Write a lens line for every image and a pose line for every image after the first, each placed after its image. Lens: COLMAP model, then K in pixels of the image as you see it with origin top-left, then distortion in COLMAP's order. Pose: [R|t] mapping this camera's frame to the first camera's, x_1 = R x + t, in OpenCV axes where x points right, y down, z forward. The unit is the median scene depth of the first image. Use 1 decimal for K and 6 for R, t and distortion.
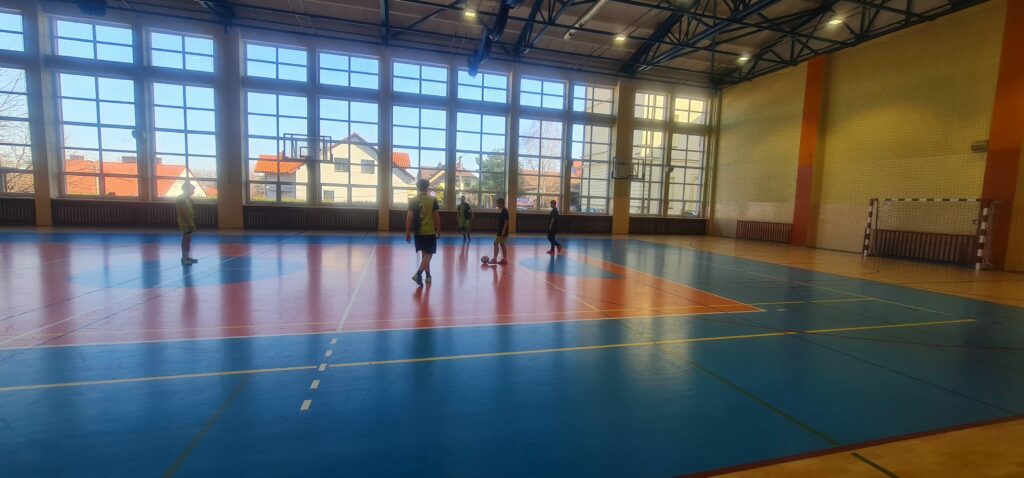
lens RADIAL K [[376.8, 0, 512.0], [0, 376.8, 239.0], [0, 0, 1]] dist [-0.001265, 0.000225]
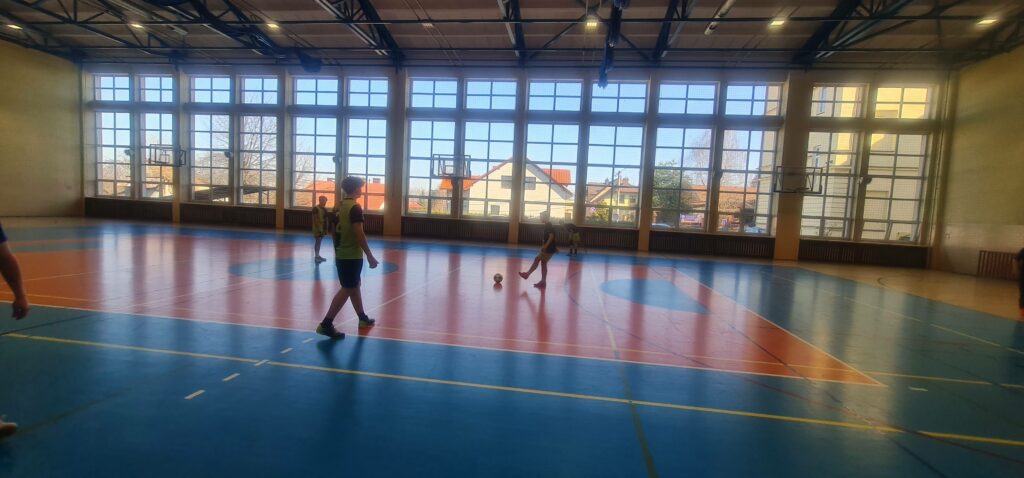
lens RADIAL K [[381.5, 0, 498.6], [0, 381.5, 240.7], [0, 0, 1]] dist [0.000300, 0.000389]
pose [[0.928496, 0.042625, -0.368887, 0.014320], [-0.055664, 0.998142, -0.024770, 0.000083], [0.367146, 0.043532, 0.929144, 0.004049]]
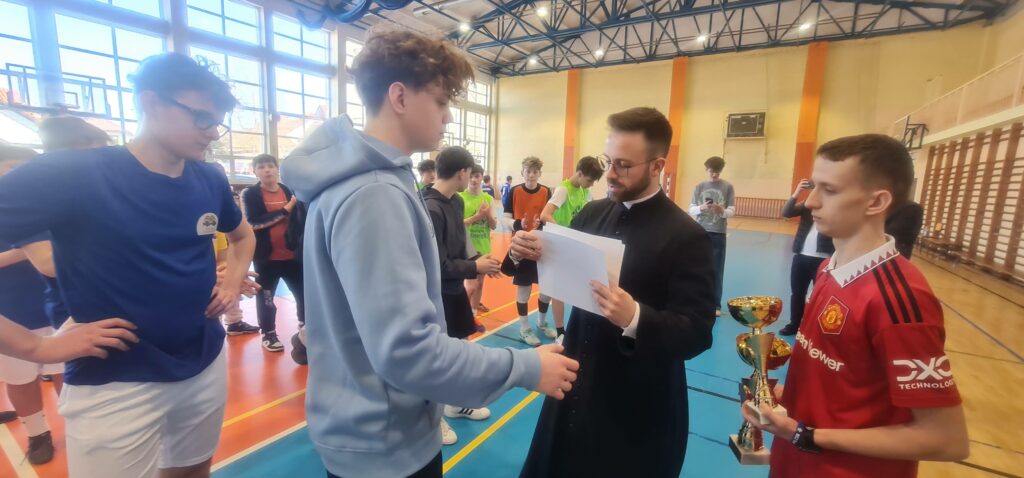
lens RADIAL K [[409.7, 0, 521.8], [0, 409.7, 241.2], [0, 0, 1]] dist [-0.000414, 0.000478]
pose [[0.731901, -0.118400, 0.671046, -0.556125], [0.059792, 0.992149, 0.109841, -0.012963], [-0.678783, -0.040269, 0.733234, -0.116779]]
